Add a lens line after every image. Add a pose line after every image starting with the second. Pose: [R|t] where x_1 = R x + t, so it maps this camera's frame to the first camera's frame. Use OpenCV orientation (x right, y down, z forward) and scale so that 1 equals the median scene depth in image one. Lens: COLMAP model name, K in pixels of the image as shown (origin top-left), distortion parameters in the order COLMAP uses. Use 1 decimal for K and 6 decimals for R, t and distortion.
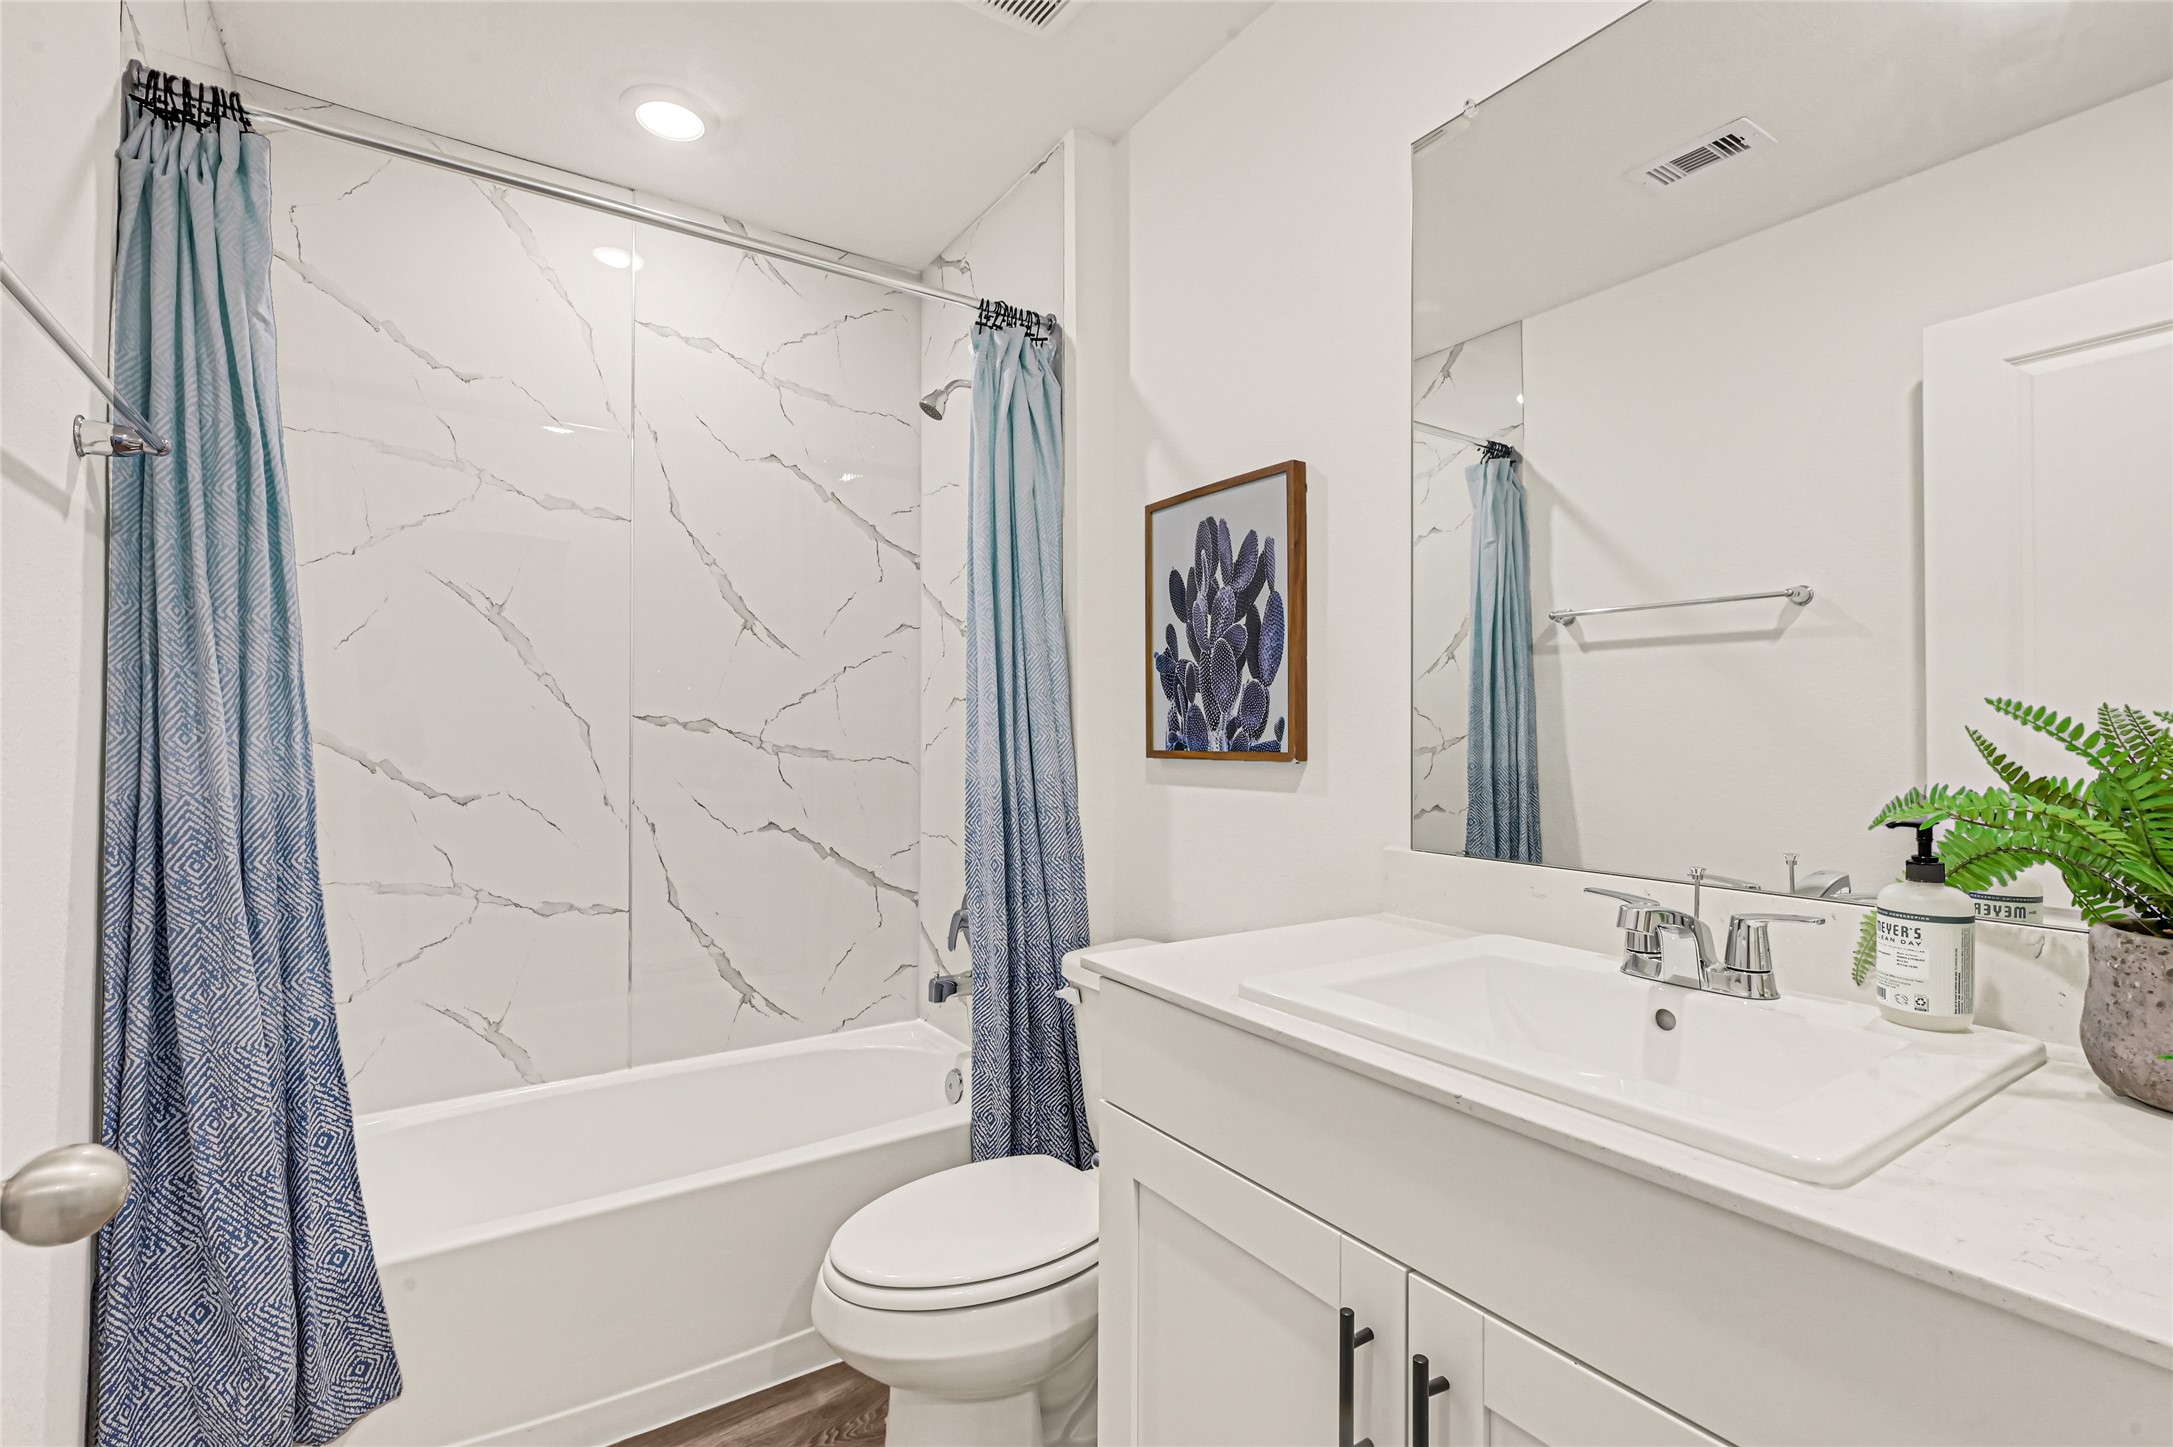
lens RADIAL K [[986.9, 0, 1081.7], [0, 986.9, 730.0], [0, 0, 1]] dist [0.014103, -0.002528]
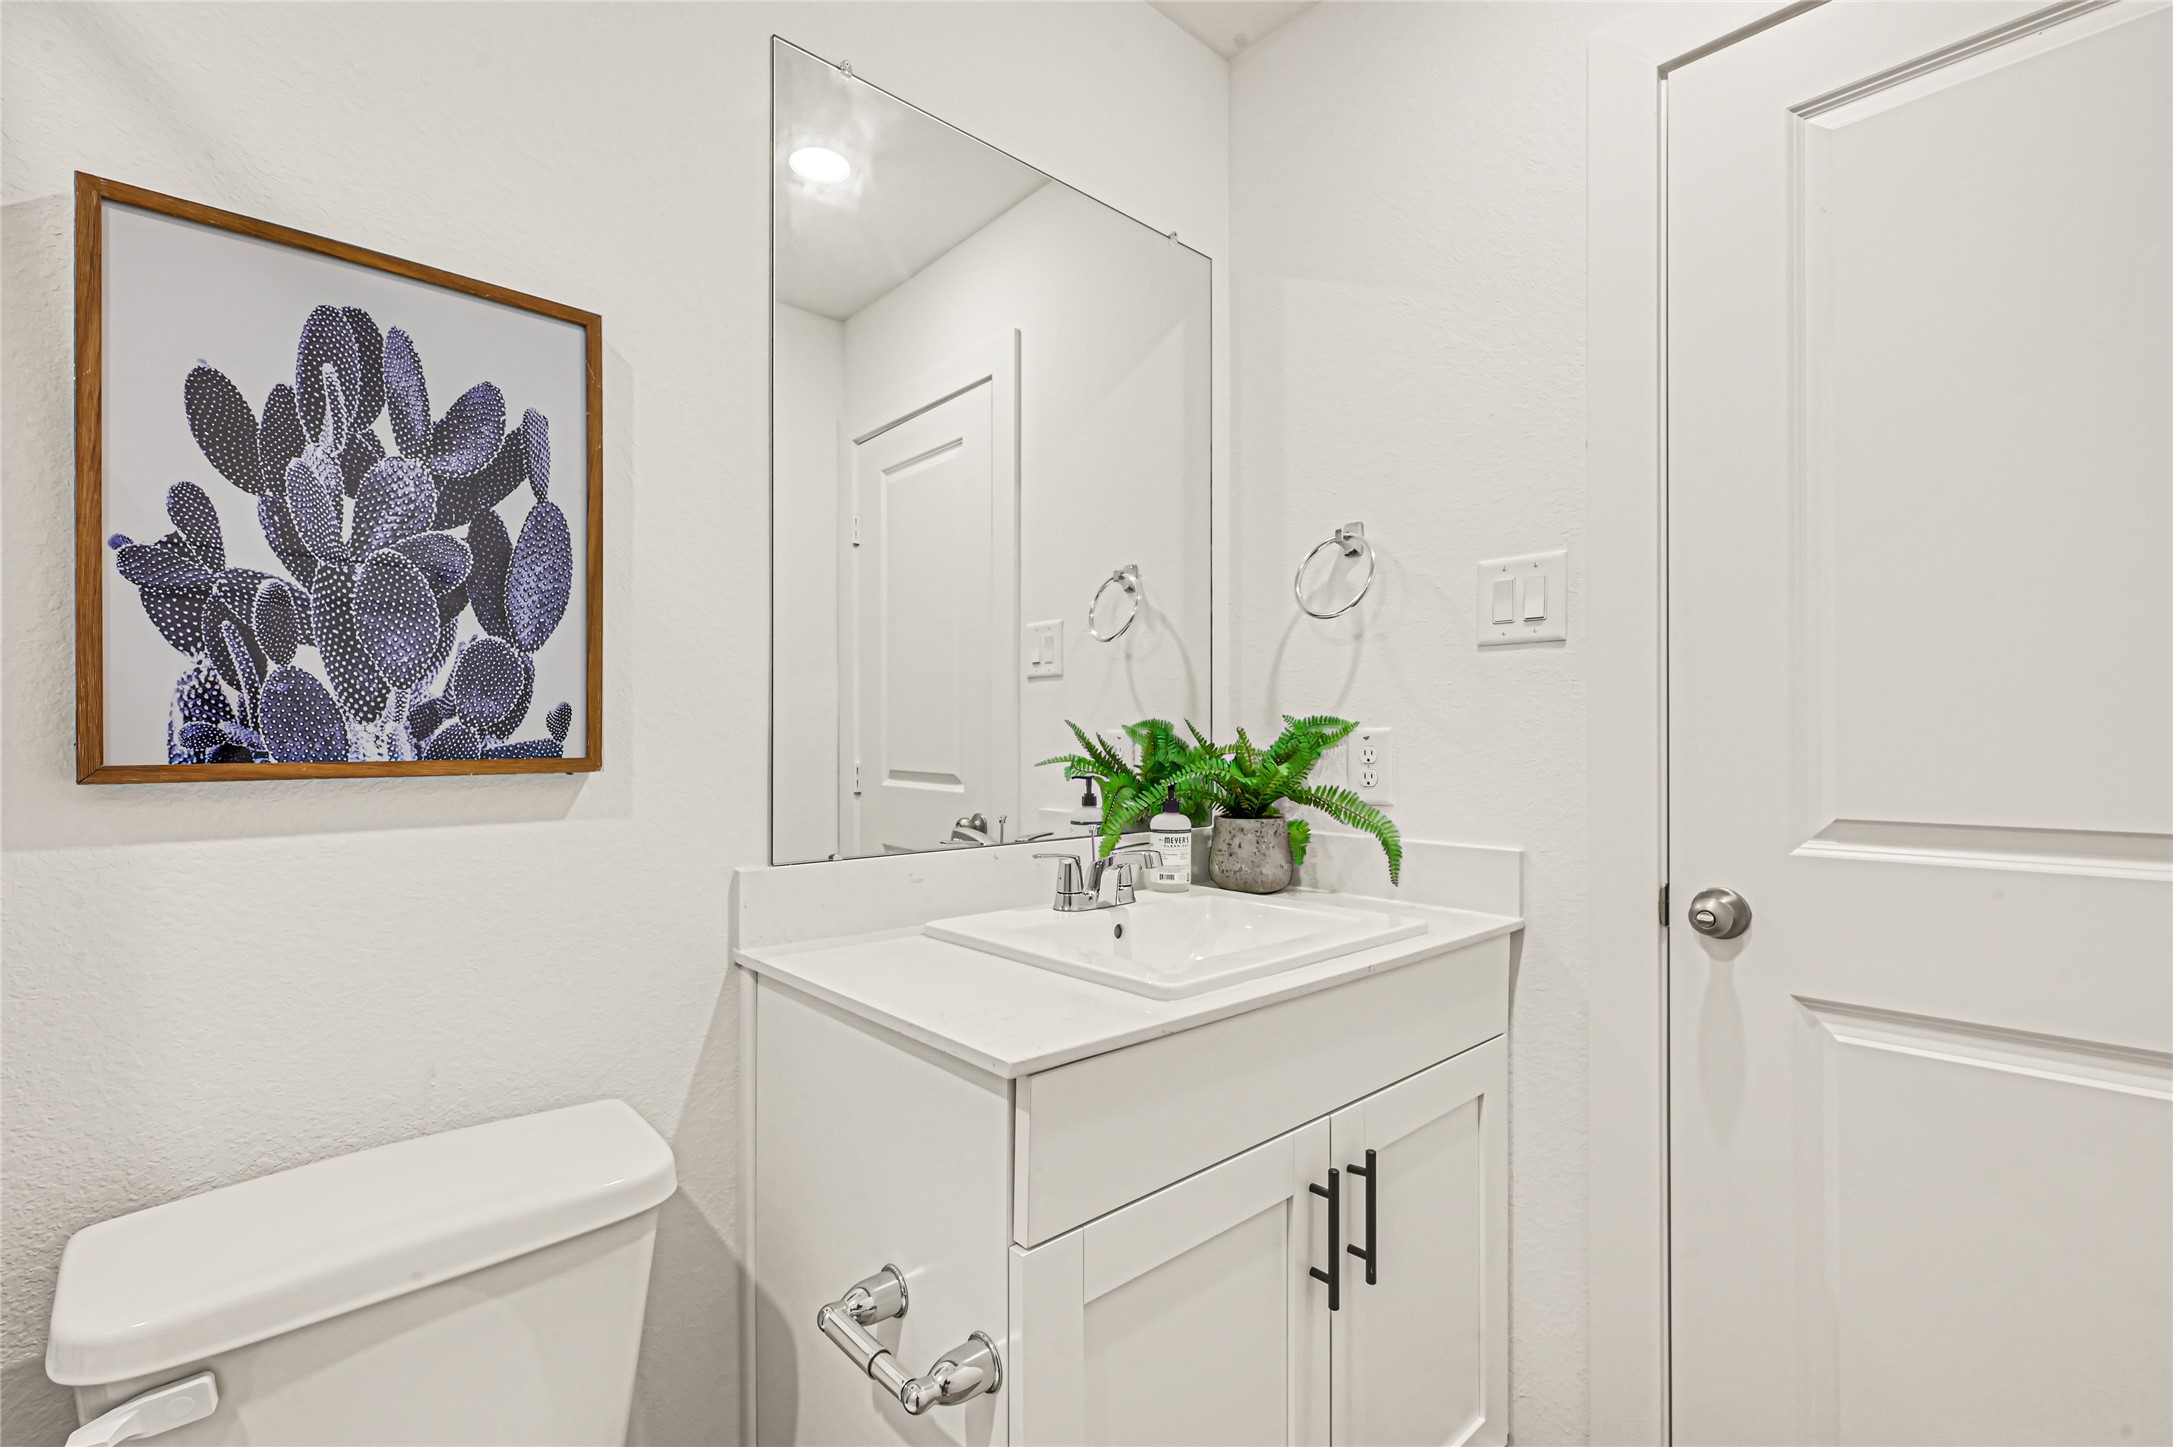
lens RADIAL K [[986.9, 0, 1079.0], [0, 986.9, 734.4], [0, 0, 1]] dist [0.014103, -0.002528]
pose [[-0.156634, 0.000112, 0.987657, -0.458815], [-0.004620, 0.999989, -0.000846, 0.006091], [-0.987646, -0.004695, -0.156632, 0.729638]]
